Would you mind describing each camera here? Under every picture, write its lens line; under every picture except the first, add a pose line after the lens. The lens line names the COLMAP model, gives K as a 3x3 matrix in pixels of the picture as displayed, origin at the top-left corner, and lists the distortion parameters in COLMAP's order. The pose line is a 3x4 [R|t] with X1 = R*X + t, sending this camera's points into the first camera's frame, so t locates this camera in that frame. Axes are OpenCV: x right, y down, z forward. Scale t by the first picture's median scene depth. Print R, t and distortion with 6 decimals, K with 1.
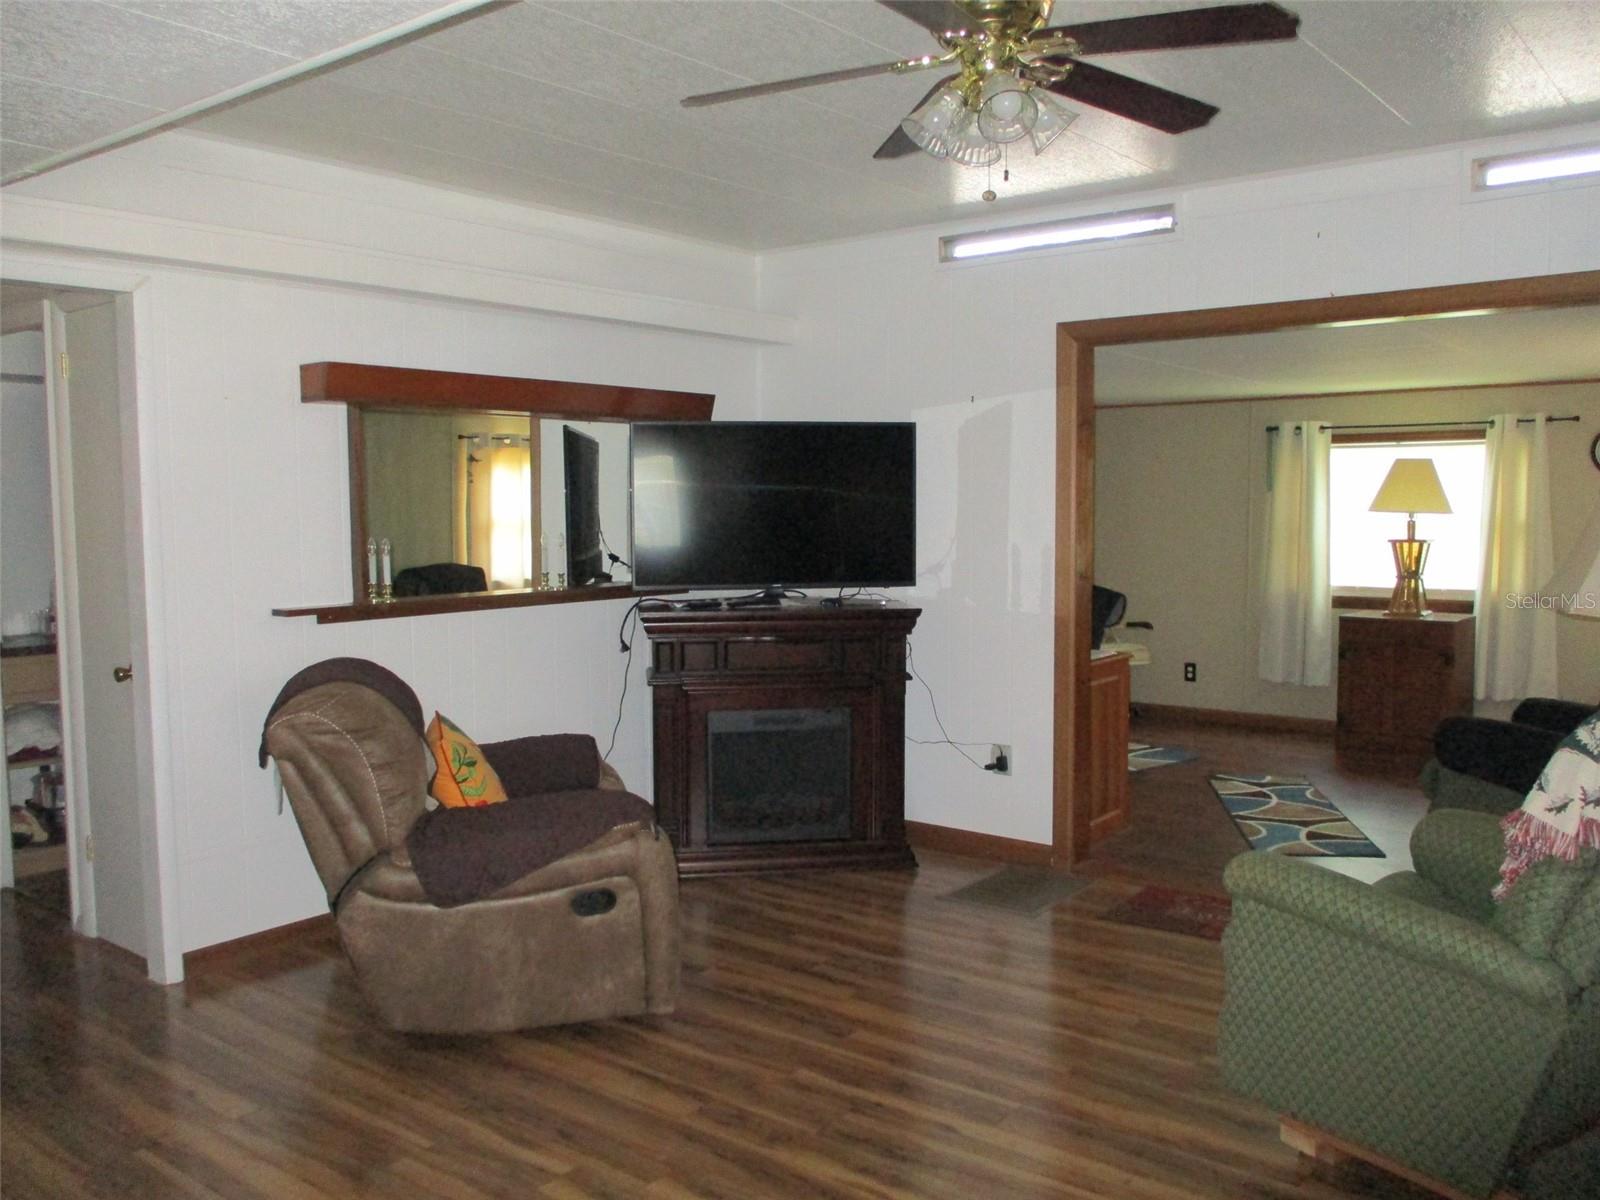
lens RADIAL K [[1361.8, 0, 800.0], [0, 1361.8, 600.0], [0, 0, 1]] dist [-0.035263, 0.006280]
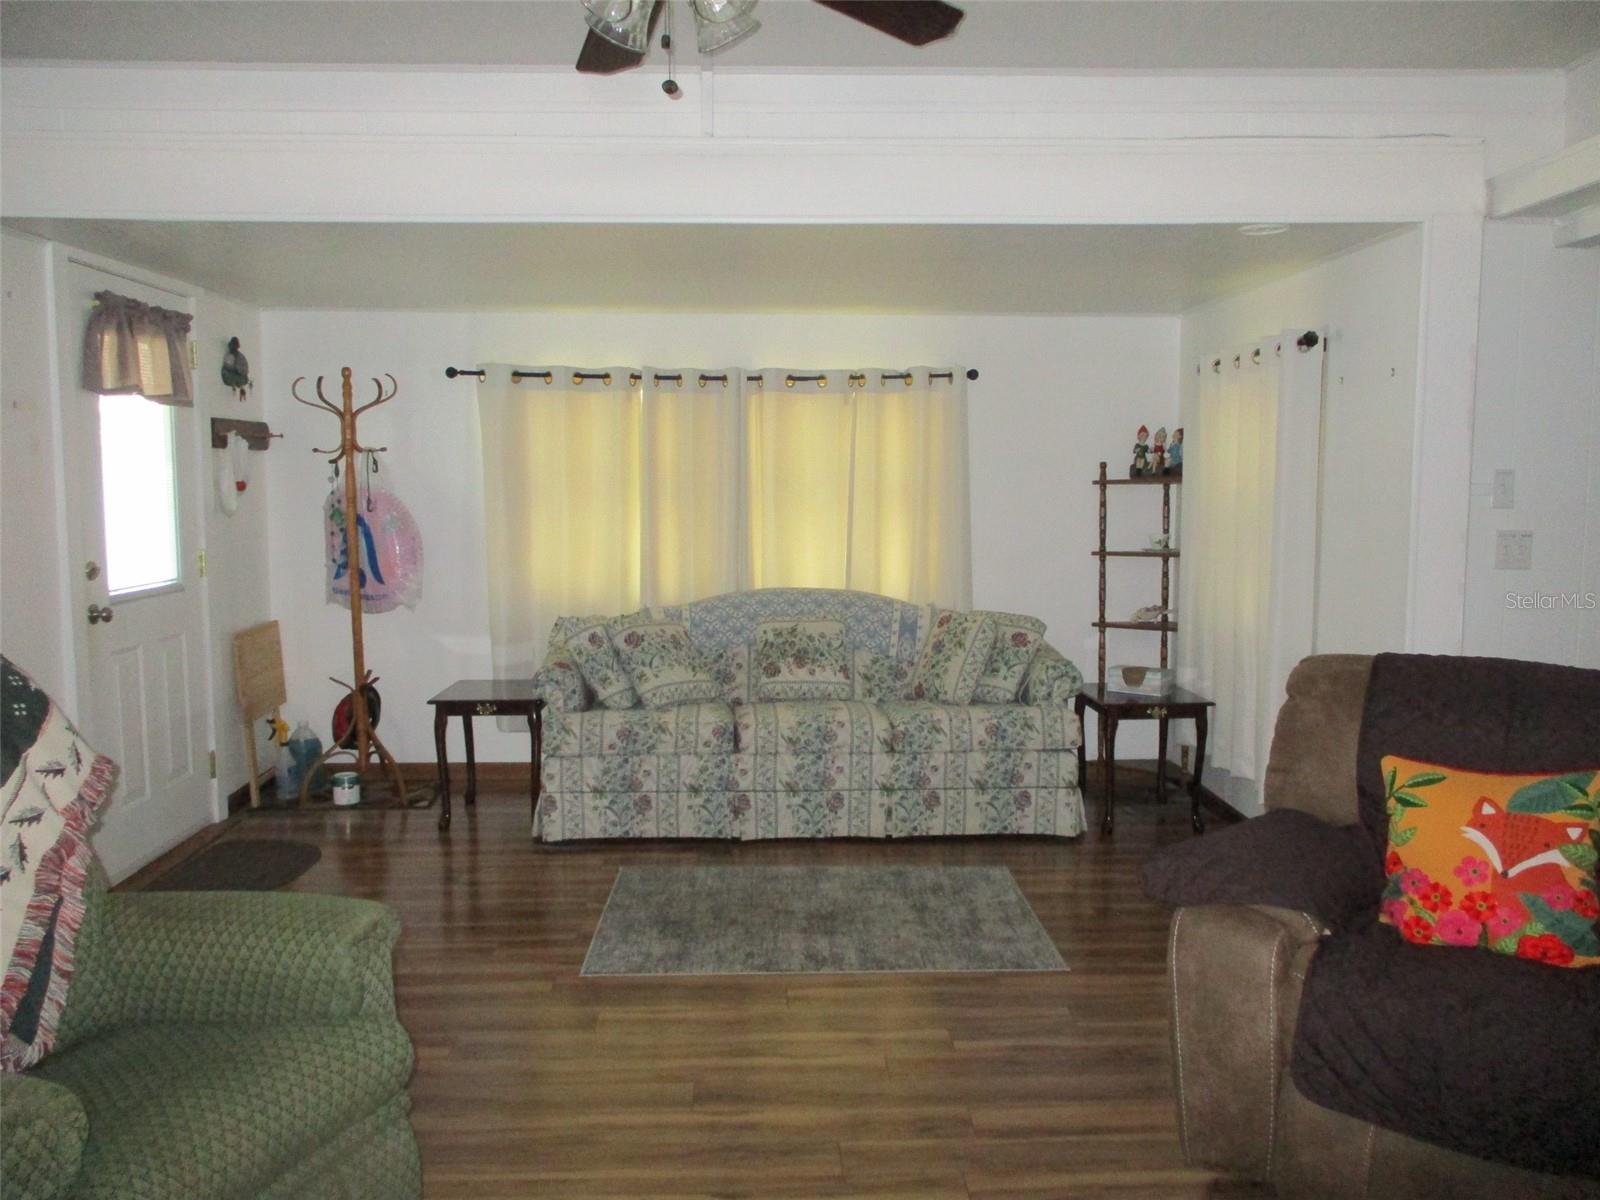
lens RADIAL K [[1336.1, 0, 809.7], [0, 1336.1, 602.4], [0, 0, 1]] dist [-0.037067, 0.015178]
pose [[-0.758961, 0.072704, -0.647065, 0.601749], [-0.037361, 0.987247, 0.154748, -0.118967], [0.650064, 0.141623, -0.746566, 1.634468]]
